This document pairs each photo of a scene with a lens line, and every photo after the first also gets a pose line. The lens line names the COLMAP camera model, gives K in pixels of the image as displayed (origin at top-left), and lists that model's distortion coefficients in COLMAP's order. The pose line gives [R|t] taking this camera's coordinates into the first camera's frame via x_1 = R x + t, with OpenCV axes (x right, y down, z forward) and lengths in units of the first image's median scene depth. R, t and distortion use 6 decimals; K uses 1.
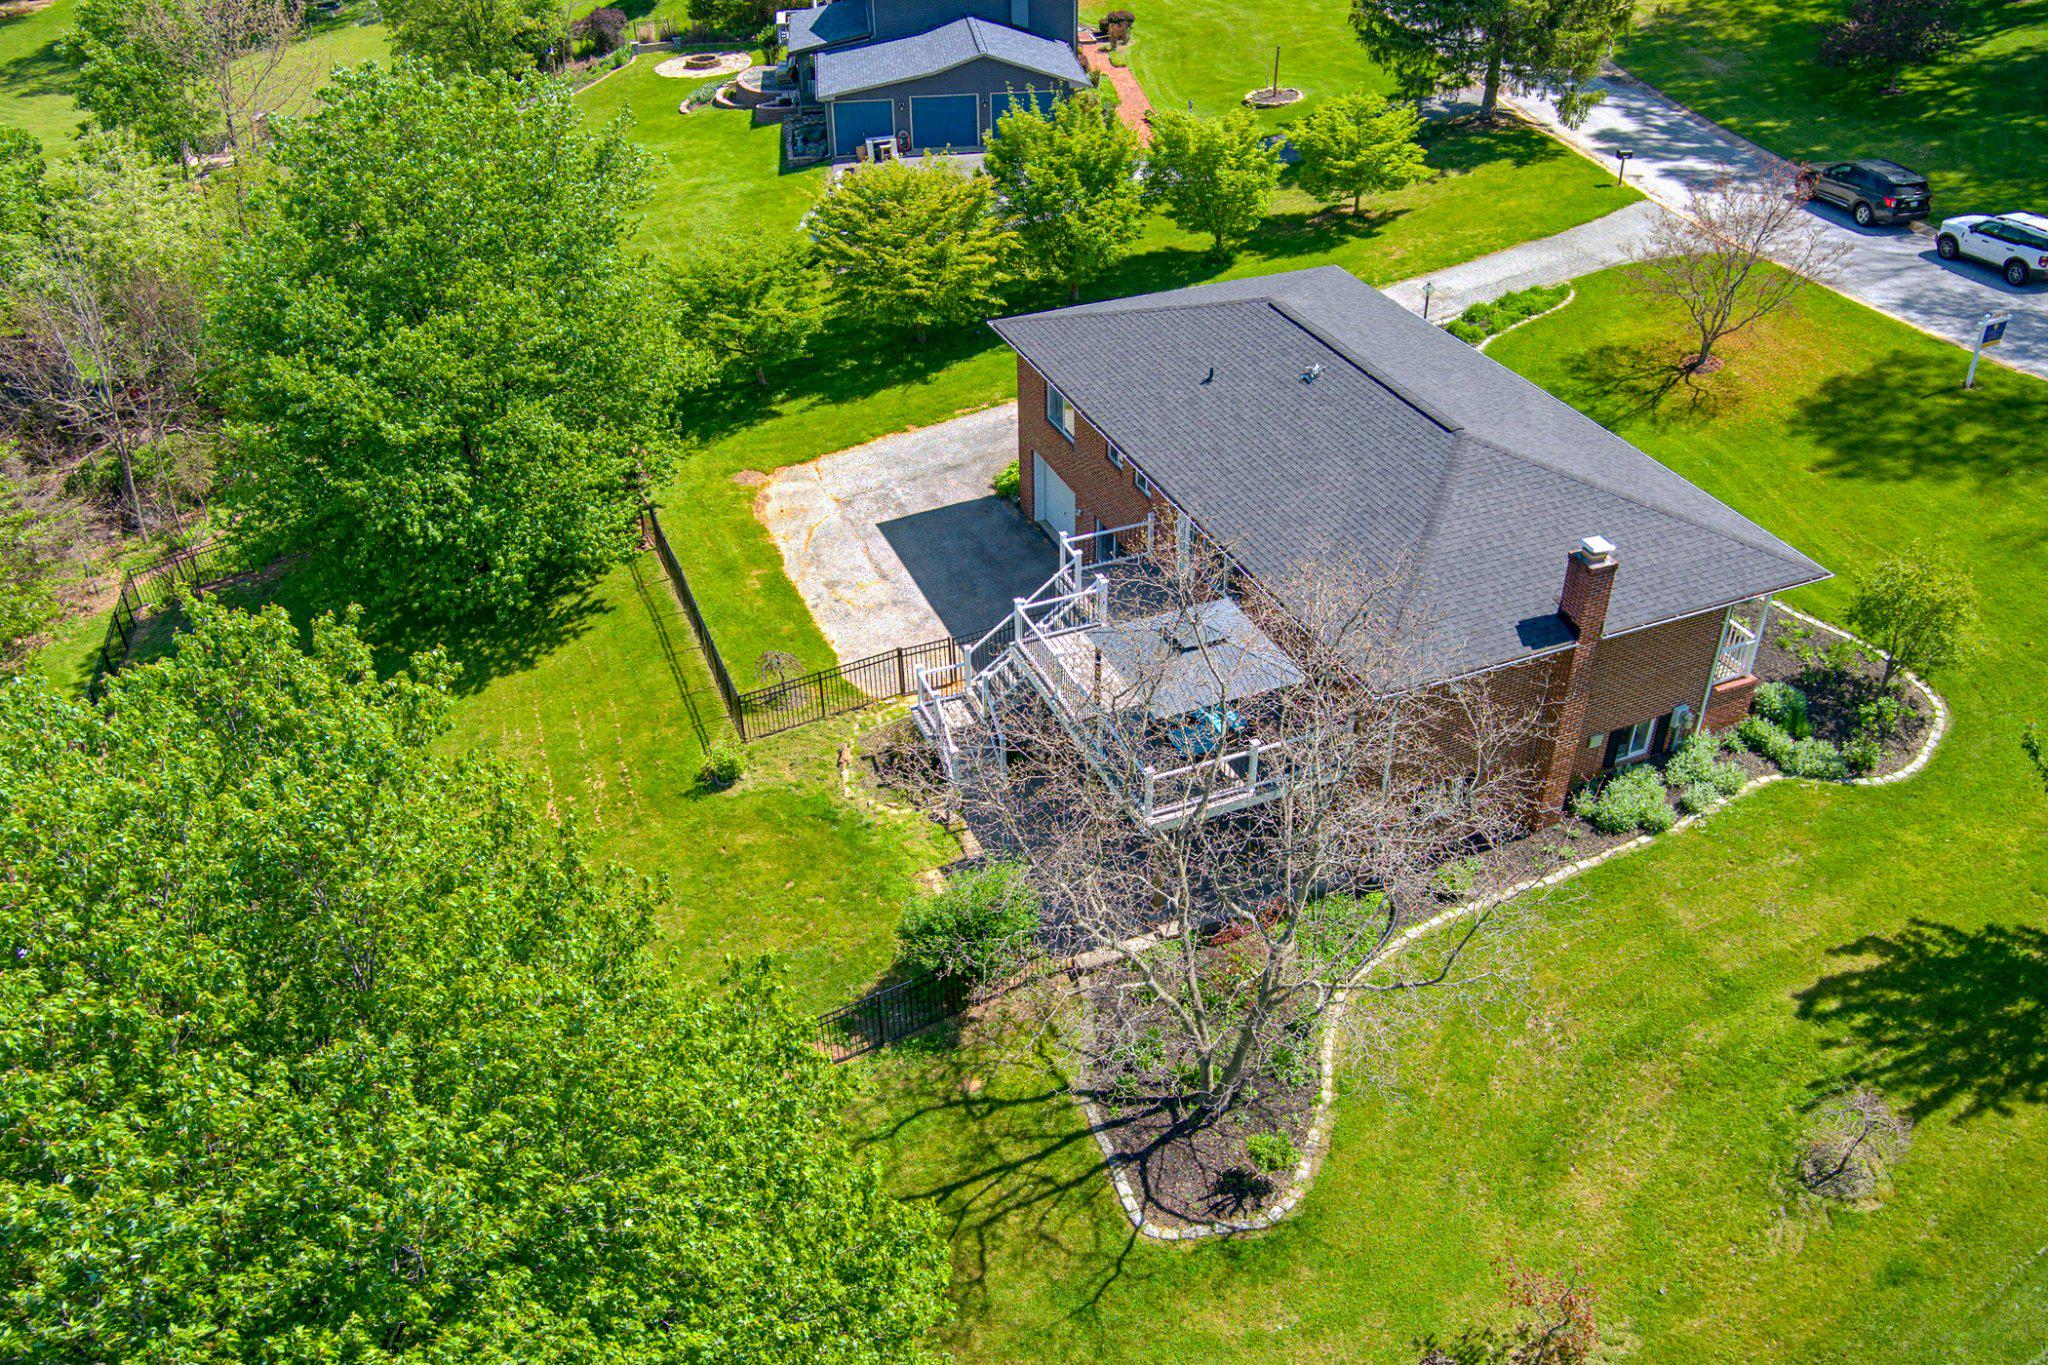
lens RADIAL K [[1594.0, 0, 1021.7], [0, 1594.0, 648.7], [0, 0, 1]] dist [-0.080649, -0.001401]
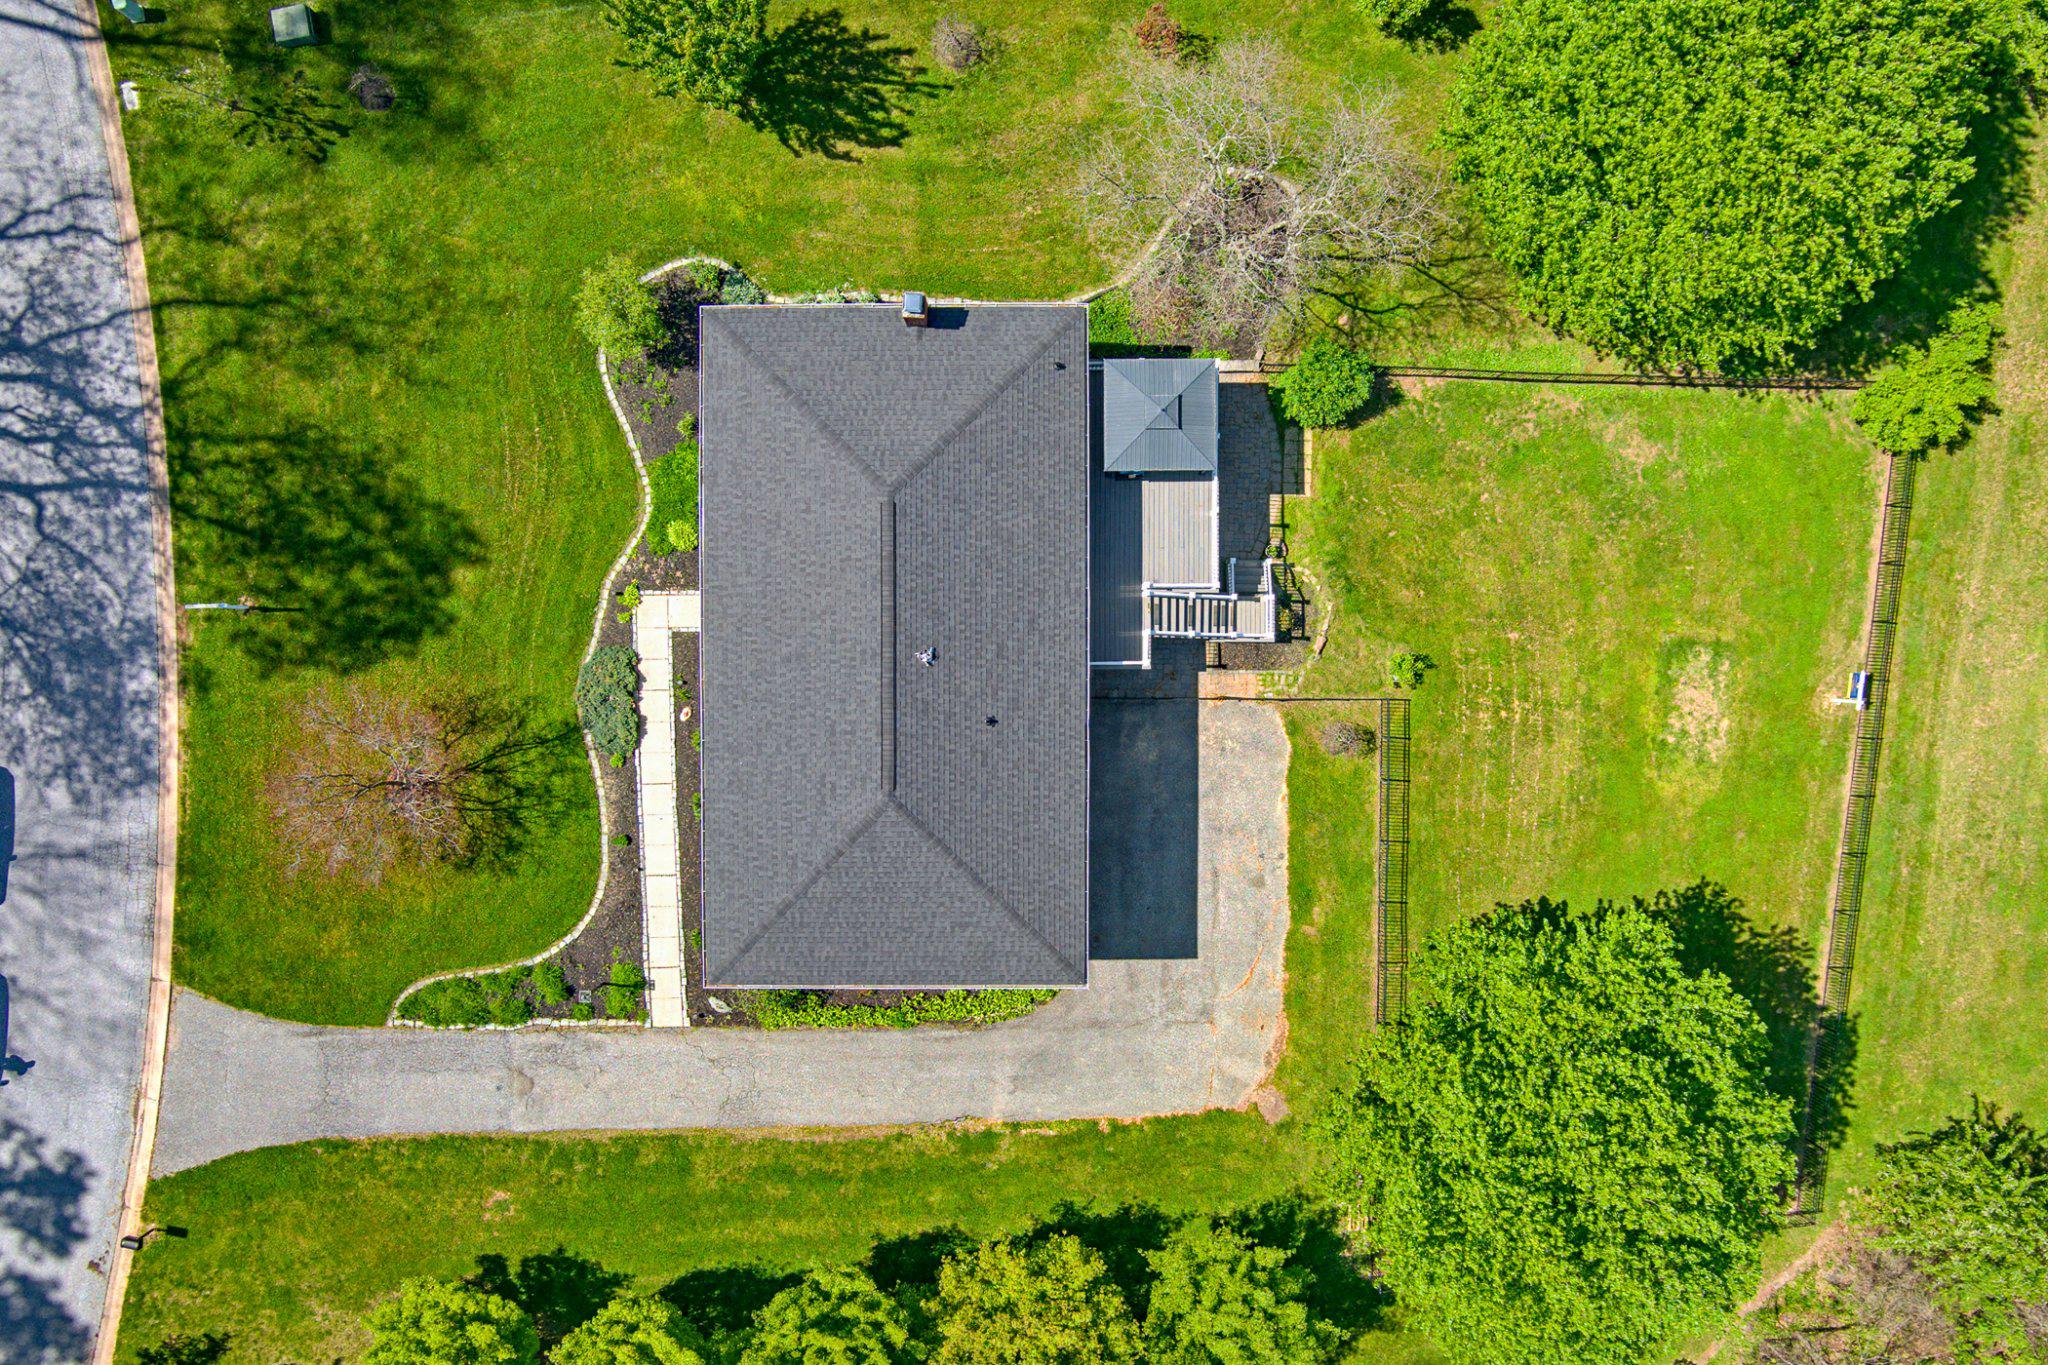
lens RADIAL K [[1625.1, 0, 1024.0], [0, 1625.1, 682.5], [0, 0, 1]] dist [-0.065401, 0.001251]
pose [[-0.925833, -0.376216, 0.035993, 0.054541], [0.250992, -0.540864, 0.802788, -0.974728], [-0.282555, 0.752281, 0.595177, 0.225710]]
